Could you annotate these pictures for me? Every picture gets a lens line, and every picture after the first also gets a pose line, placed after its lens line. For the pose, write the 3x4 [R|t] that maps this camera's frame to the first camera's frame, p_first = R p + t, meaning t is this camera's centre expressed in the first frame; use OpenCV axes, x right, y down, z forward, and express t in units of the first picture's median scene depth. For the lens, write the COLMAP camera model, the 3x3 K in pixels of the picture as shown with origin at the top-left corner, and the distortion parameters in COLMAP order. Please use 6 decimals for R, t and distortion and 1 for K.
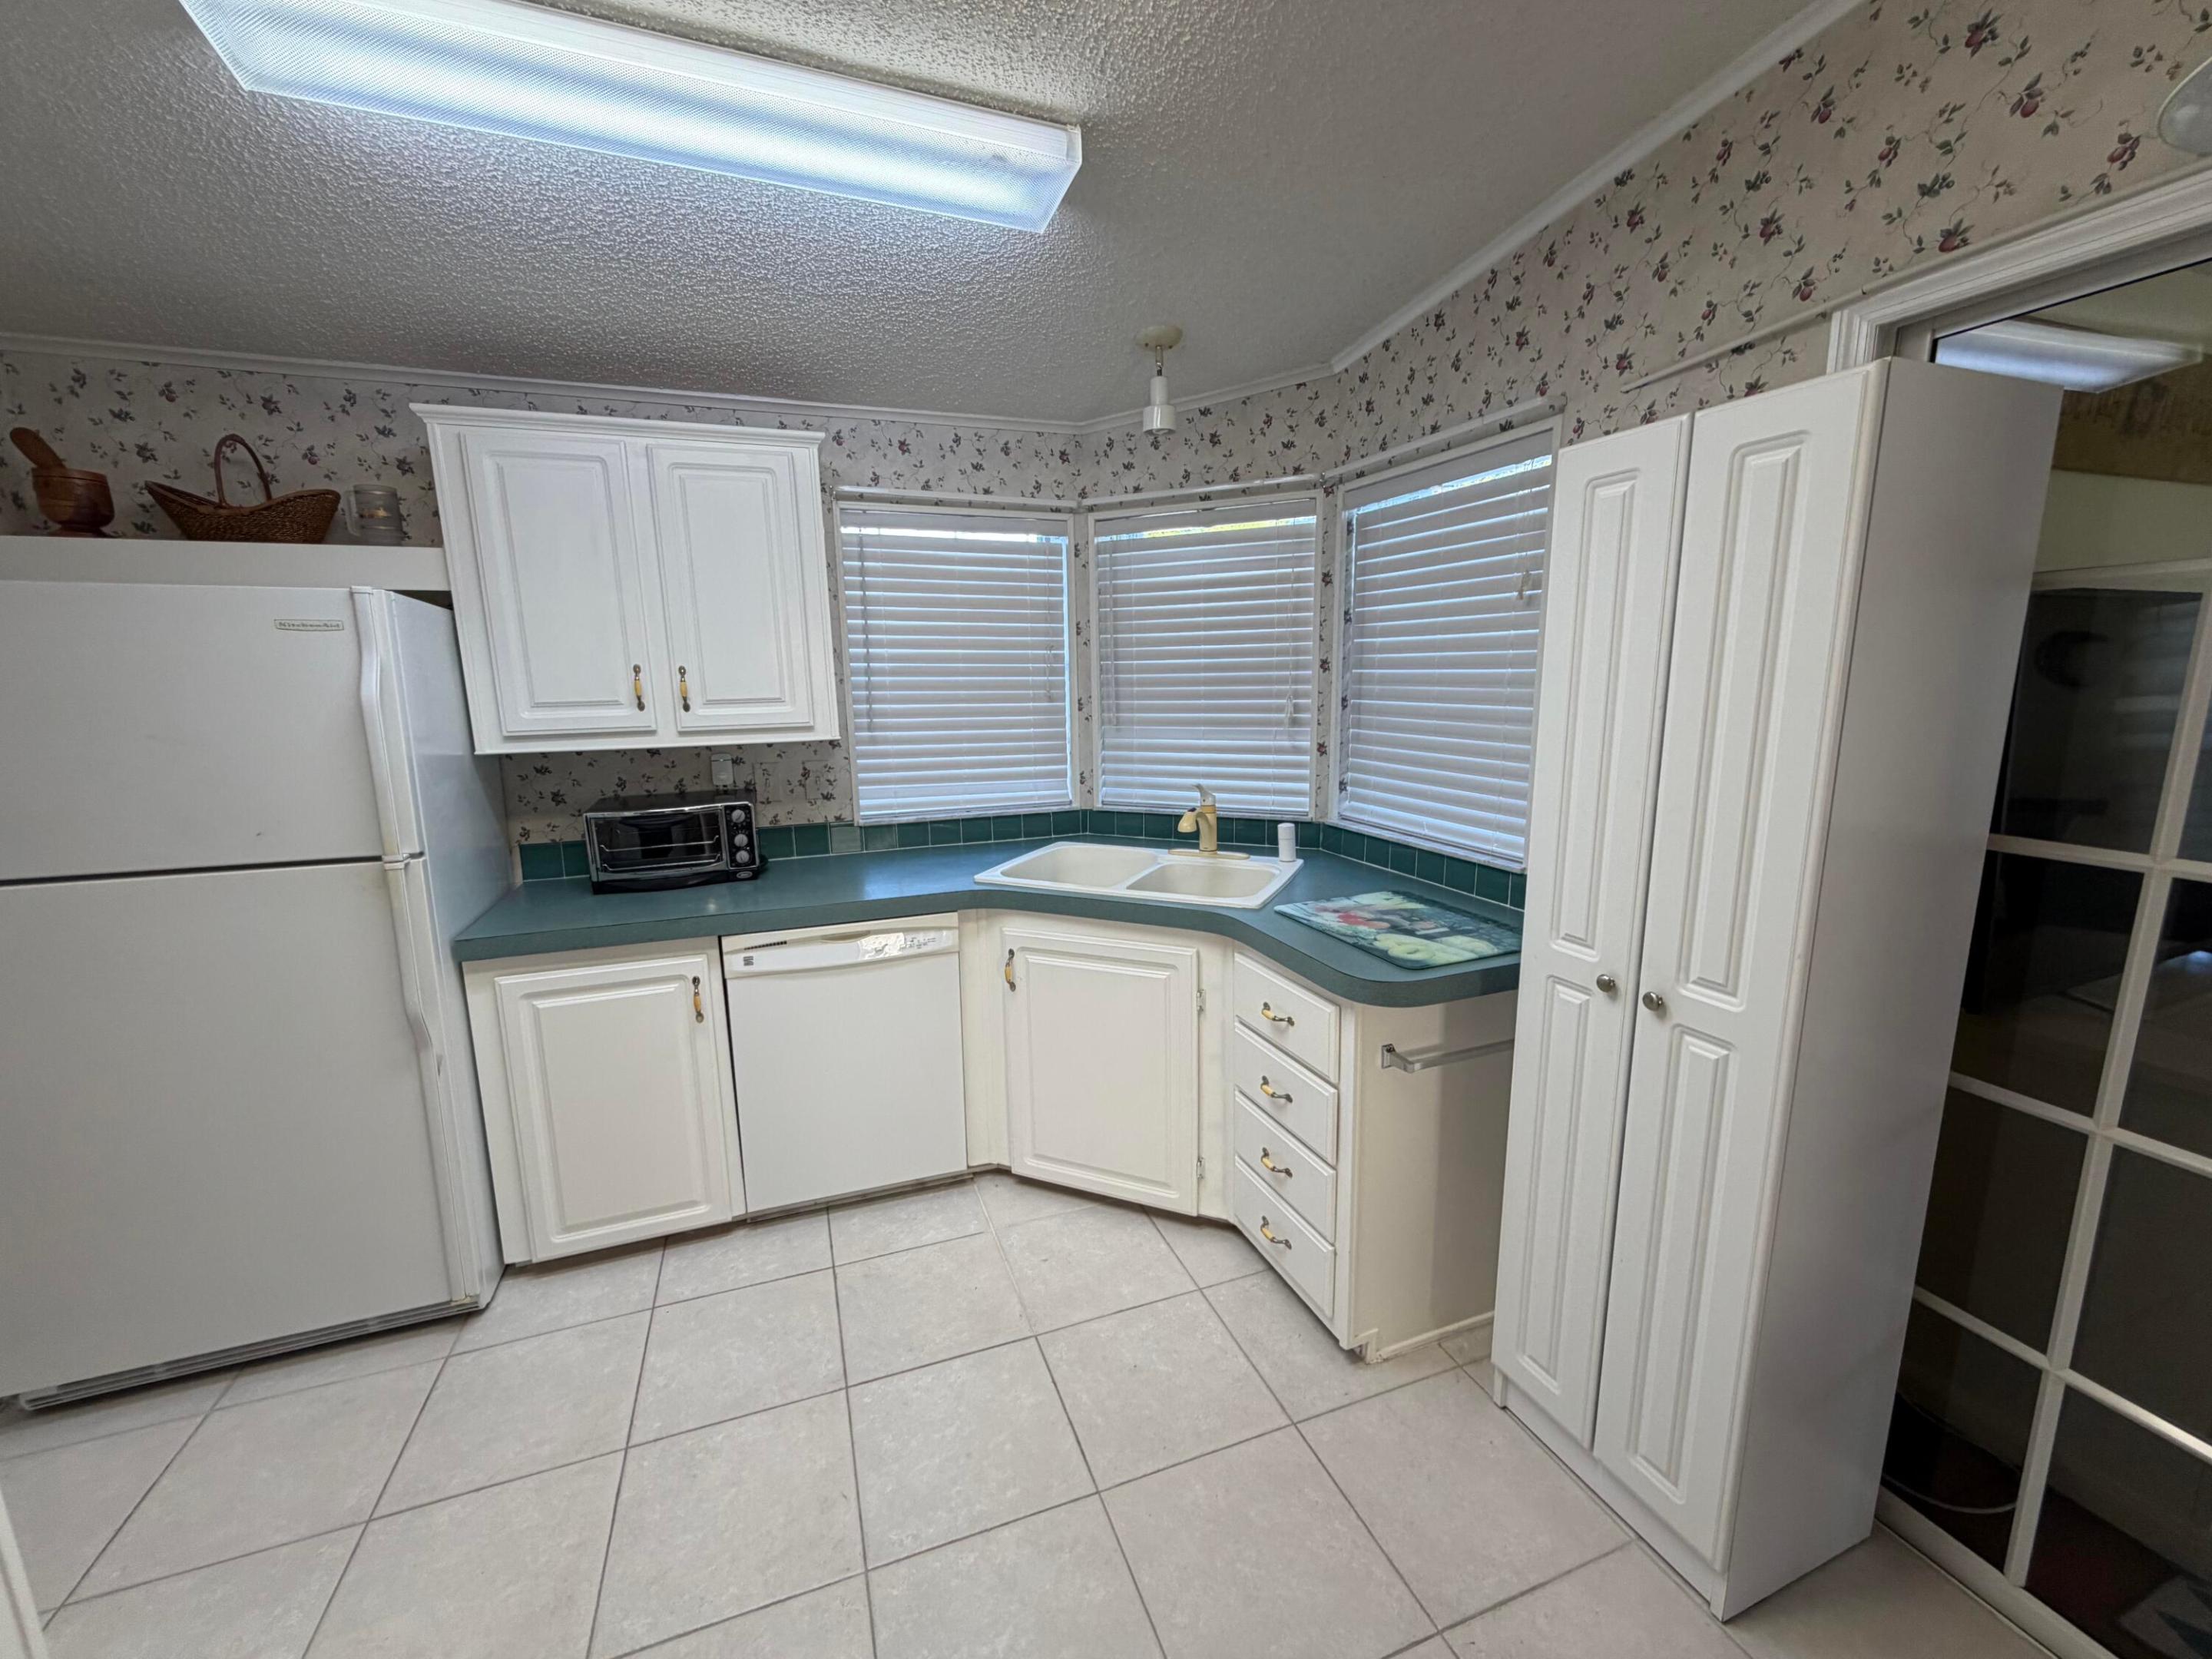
lens RADIAL K [[881.9, 0, 1107.0], [0, 881.9, 832.1], [0, 0, 1]] dist [-0.000310, 0.000225]
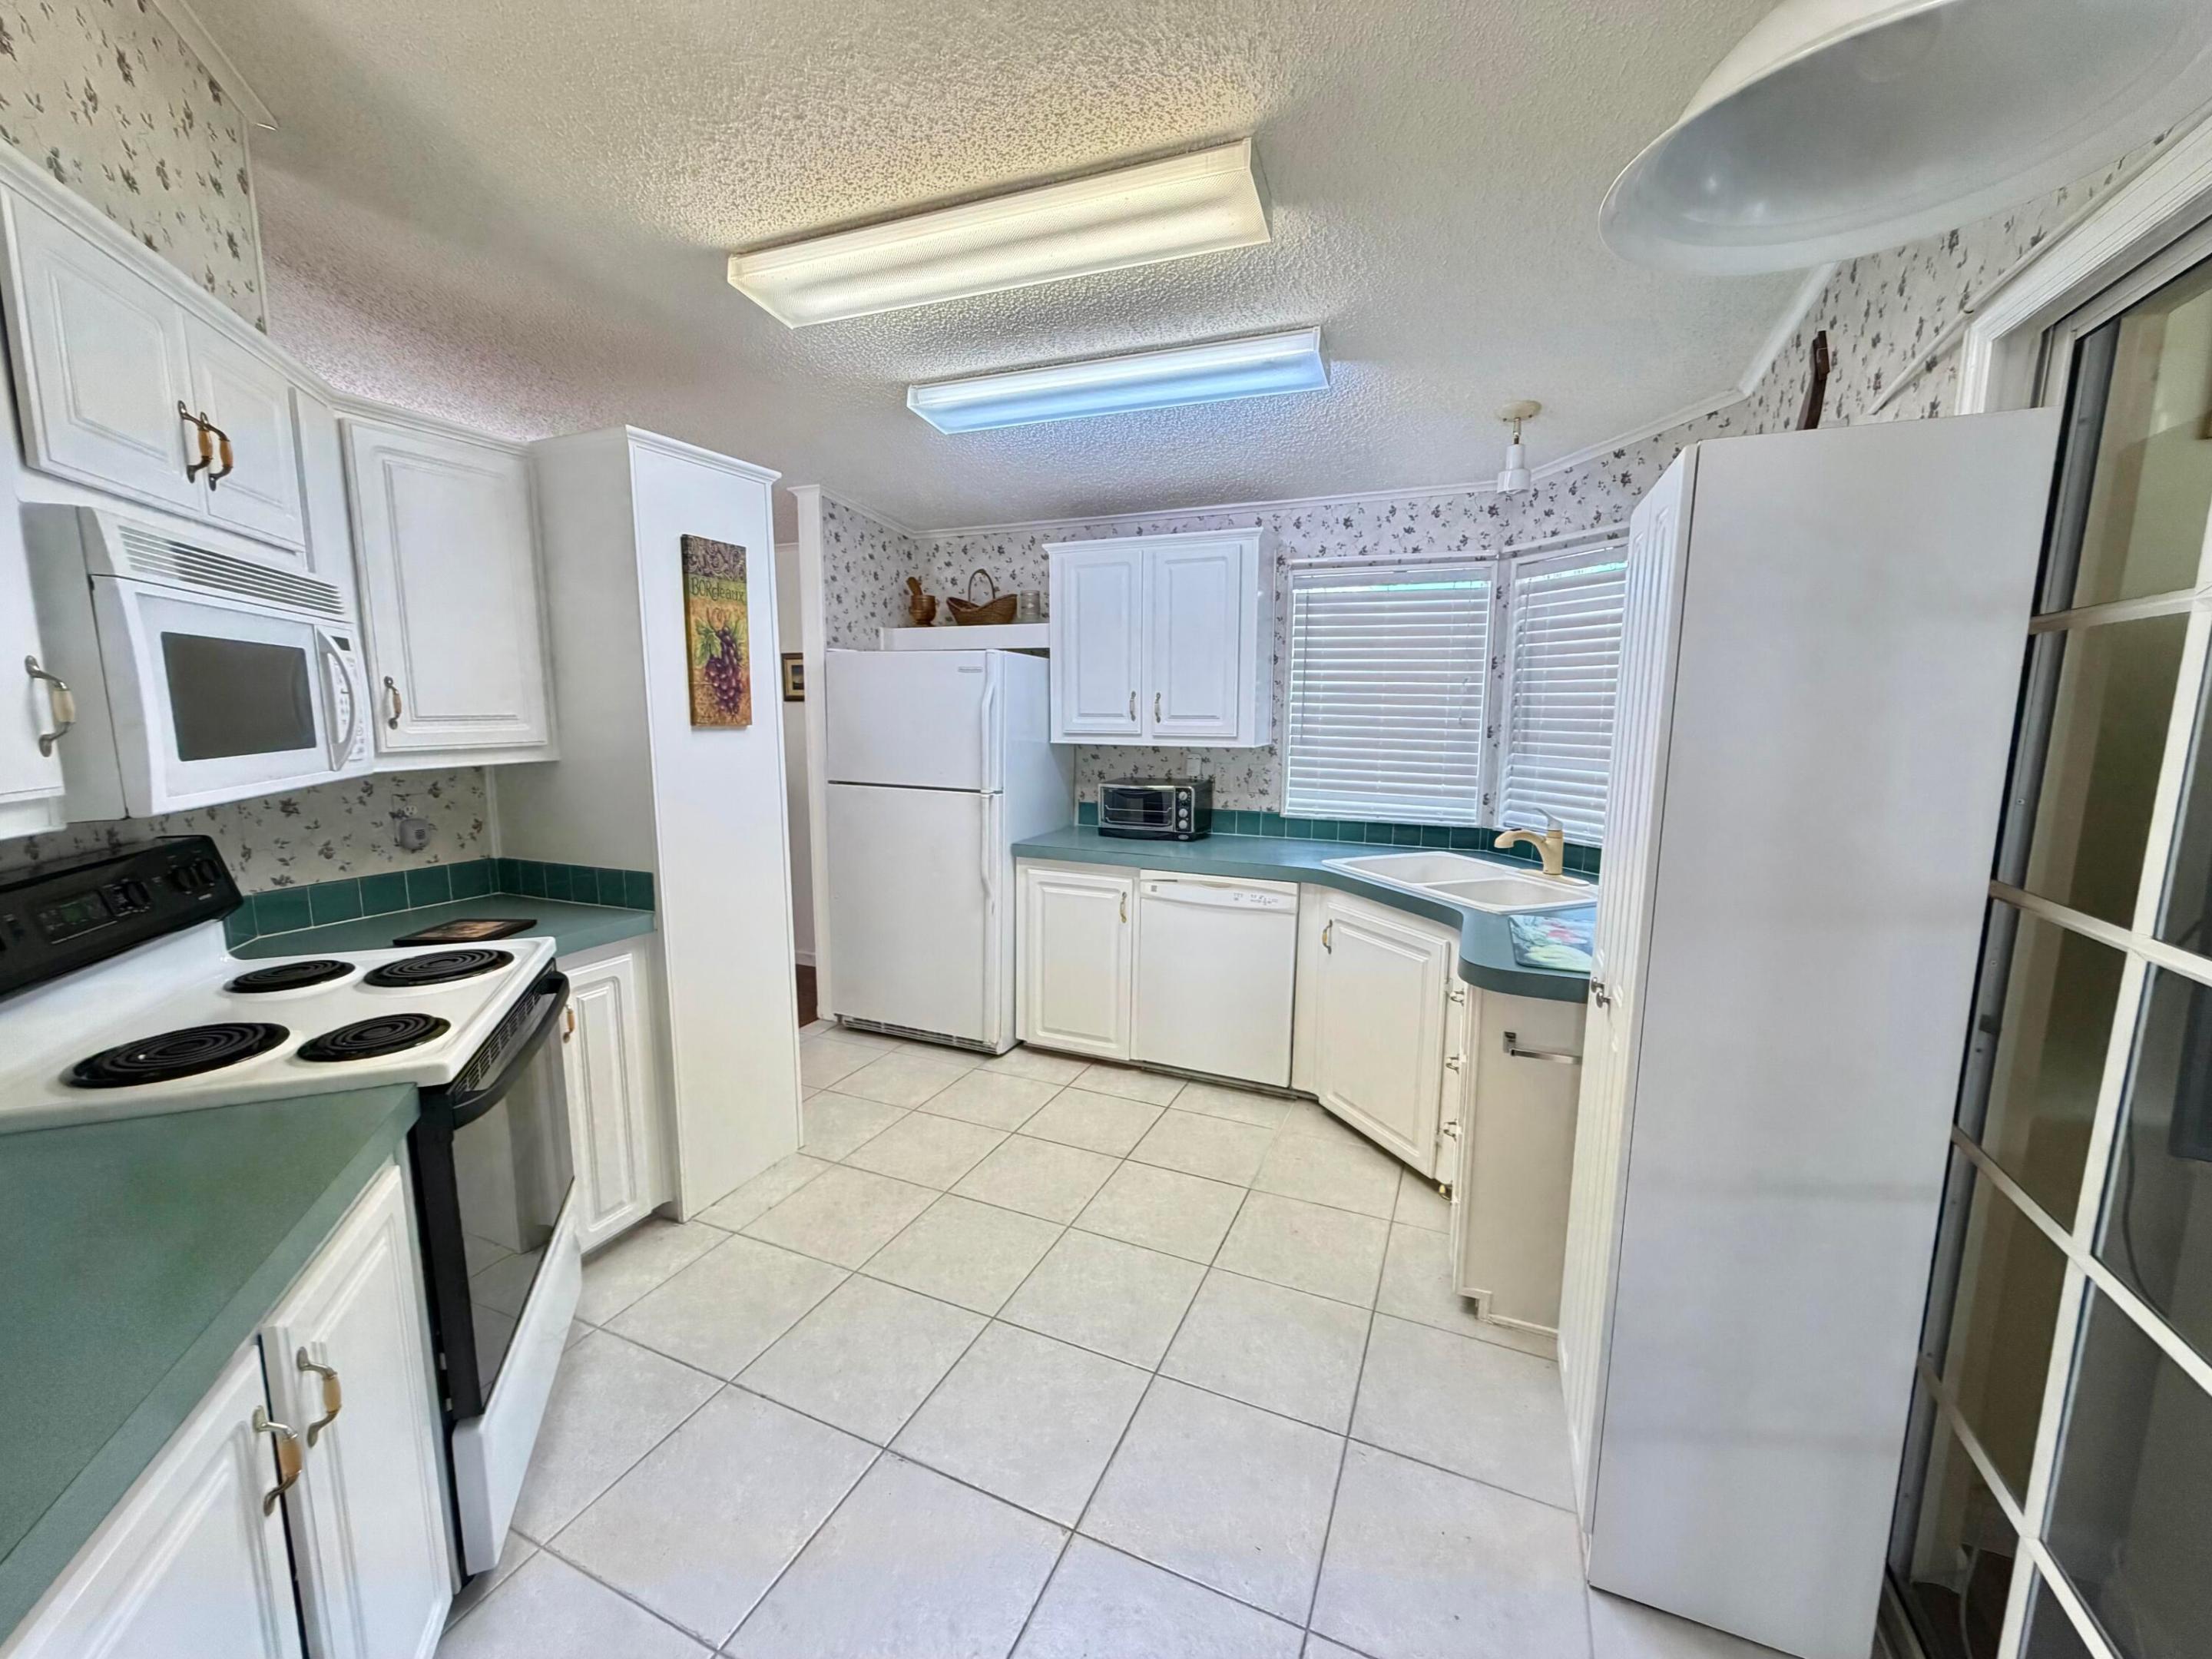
lens RADIAL K [[881.9, 0, 1096.5], [0, 881.9, 830.0], [0, 0, 1]] dist [-0.000310, 0.000225]
pose [[0.716383, 0.119014, -0.687481, 0.494585], [-0.142151, 0.989573, 0.023184, 0.024669], [0.683072, 0.081117, 0.725832, -0.148393]]
